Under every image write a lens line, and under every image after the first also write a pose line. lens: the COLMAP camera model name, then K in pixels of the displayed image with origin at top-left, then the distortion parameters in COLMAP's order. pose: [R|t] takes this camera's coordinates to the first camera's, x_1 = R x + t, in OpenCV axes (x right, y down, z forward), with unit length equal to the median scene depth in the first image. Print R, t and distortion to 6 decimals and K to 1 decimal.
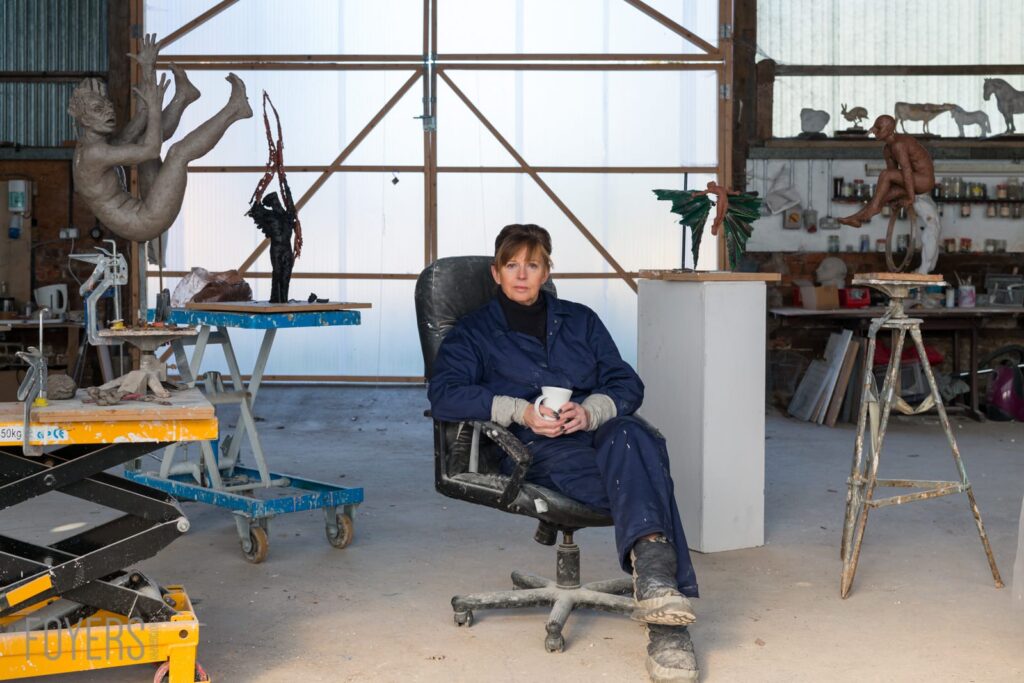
lens RADIAL K [[3485.1, 0, 512.0], [0, 3485.1, 341.5], [0, 0, 1]] dist [-0.019105, -0.881105]
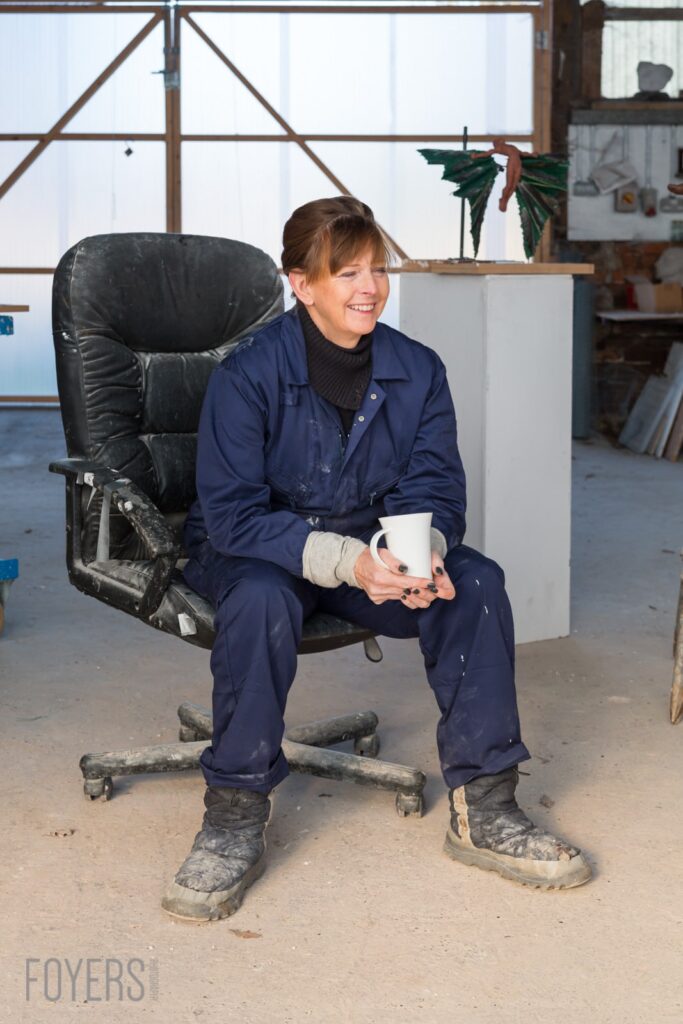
lens RADIAL K [[3577.2, 0, 341.5], [0, 3577.2, 512.0], [0, 0, 1]] dist [-0.030303, -0.722200]
pose [[0.999976, 0.000284, -0.006914, 0.021324], [0.000040, 0.998898, 0.046936, -0.002071], [0.006920, -0.046935, 0.998874, 0.179889]]
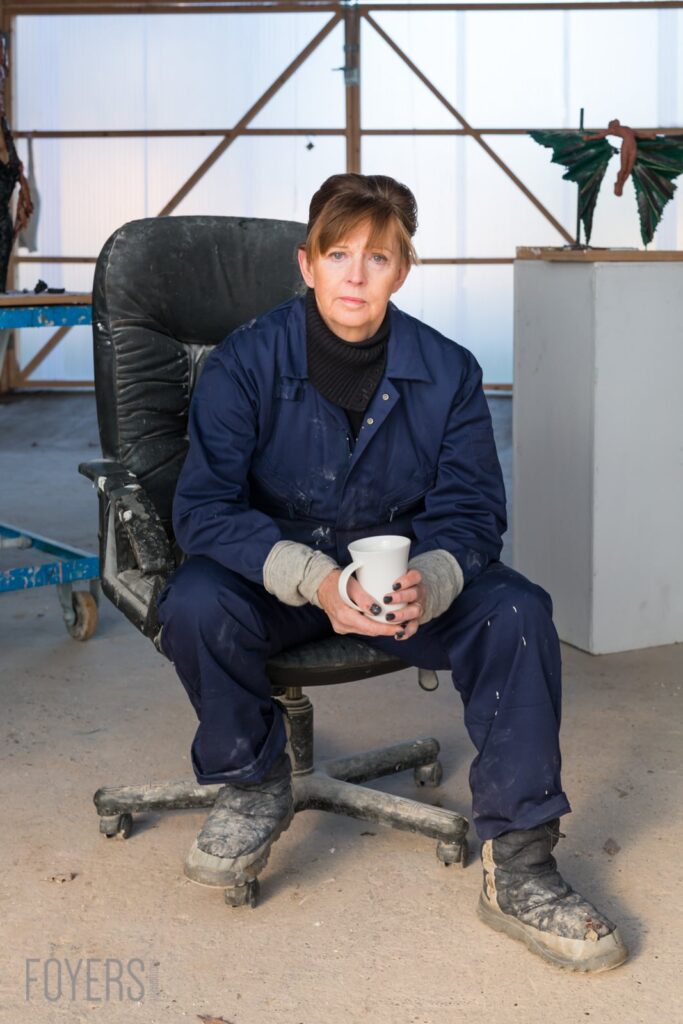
lens RADIAL K [[3100.4, 0, 253.1], [0, 3100.4, 512.8], [0, 0, 1]] dist [-0.590520, 9.013650]
pose [[0.992239, 0.007155, -0.124137, 0.045111], [0.000287, 0.998209, 0.059827, -0.003004], [0.124343, -0.059399, 0.990460, 0.274418]]
